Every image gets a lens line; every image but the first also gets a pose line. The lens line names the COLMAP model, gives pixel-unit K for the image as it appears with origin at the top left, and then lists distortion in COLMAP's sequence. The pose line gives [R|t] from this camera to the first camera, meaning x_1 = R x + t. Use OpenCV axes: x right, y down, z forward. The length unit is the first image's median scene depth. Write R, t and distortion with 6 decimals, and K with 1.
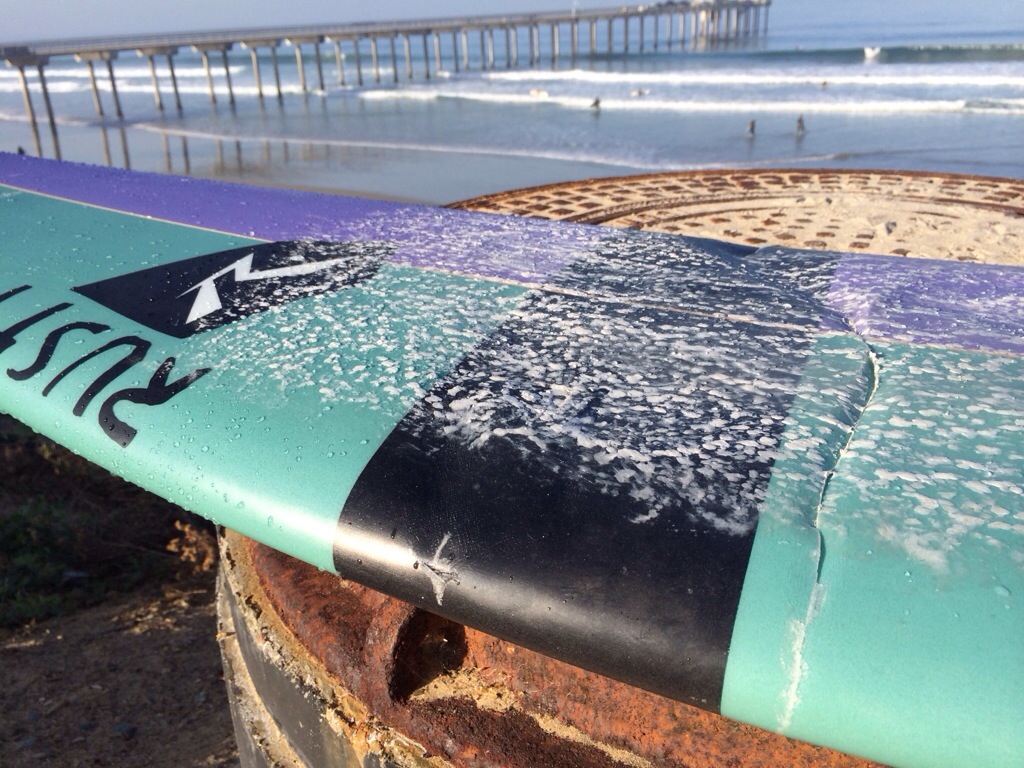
lens RADIAL K [[856.5, 0, 531.1], [0, 856.5, 379.0], [0, 0, 1]] dist [0.055821, -0.082016]
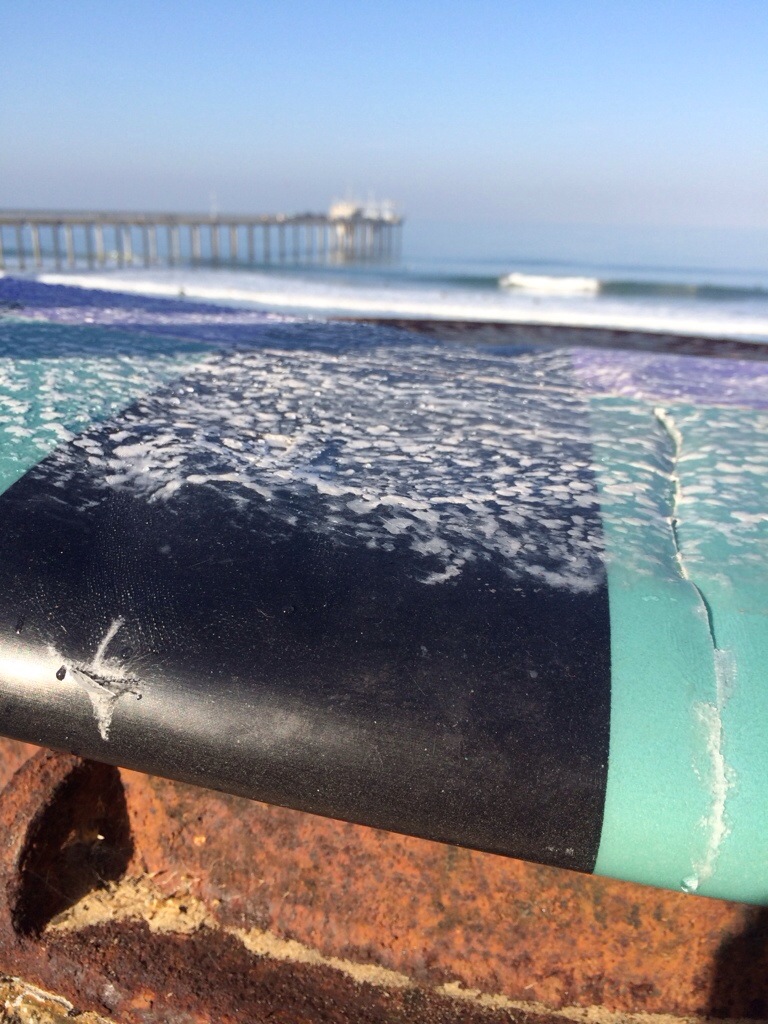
lens RADIAL K [[856.5, 0, 384.0], [0, 856.5, 512.0], [0, 0, 1]] dist [0.055821, -0.082016]
pose [[0.971813, -0.010007, 0.235539, -0.049178], [0.030672, 0.995974, -0.084236, 0.136973], [-0.233748, 0.089086, 0.968207, 0.317276]]
